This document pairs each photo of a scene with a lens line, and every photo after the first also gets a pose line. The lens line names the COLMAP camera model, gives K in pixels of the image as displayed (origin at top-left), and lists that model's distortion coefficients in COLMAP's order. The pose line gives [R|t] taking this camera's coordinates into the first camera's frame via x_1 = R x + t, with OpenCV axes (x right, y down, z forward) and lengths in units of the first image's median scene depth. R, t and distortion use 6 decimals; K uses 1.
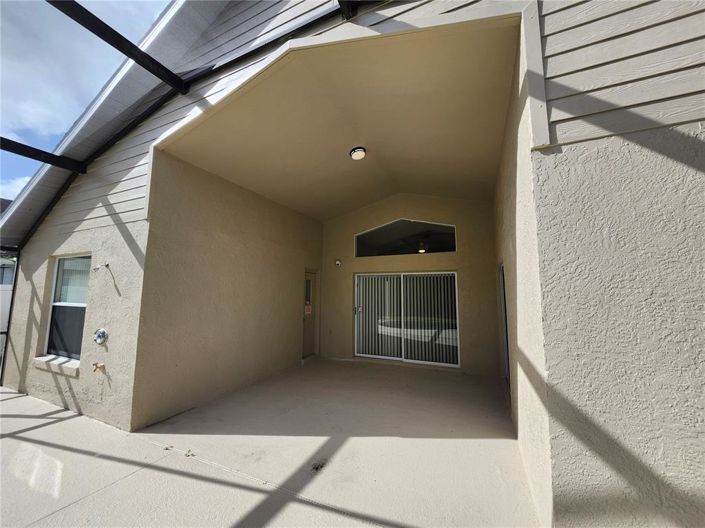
lens RADIAL K [[280.2, 0, 348.5], [0, 280.2, 263.5], [0, 0, 1]] dist [-0.004298, 0.000588]
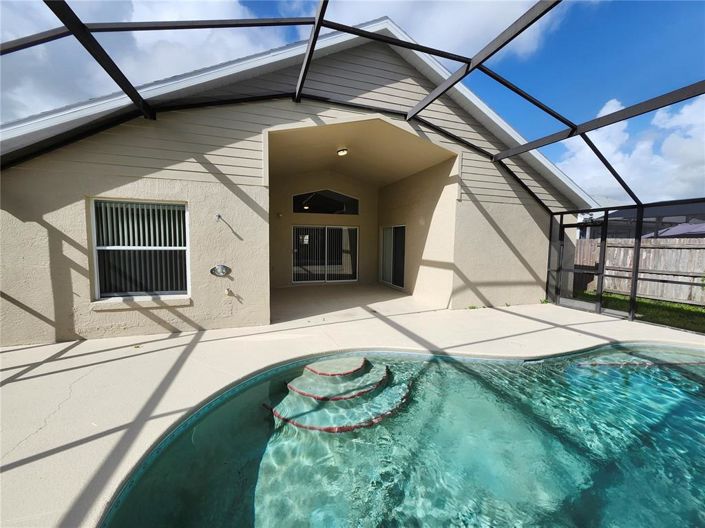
lens RADIAL K [[280.2, 0, 354.9], [0, 280.2, 264.3], [0, 0, 1]] dist [-0.004298, 0.000588]
pose [[0.720862, -0.053055, 0.691045, -1.513219], [-0.082912, 0.983304, 0.161983, -0.040031], [-0.688101, -0.174063, 0.704428, -0.407607]]
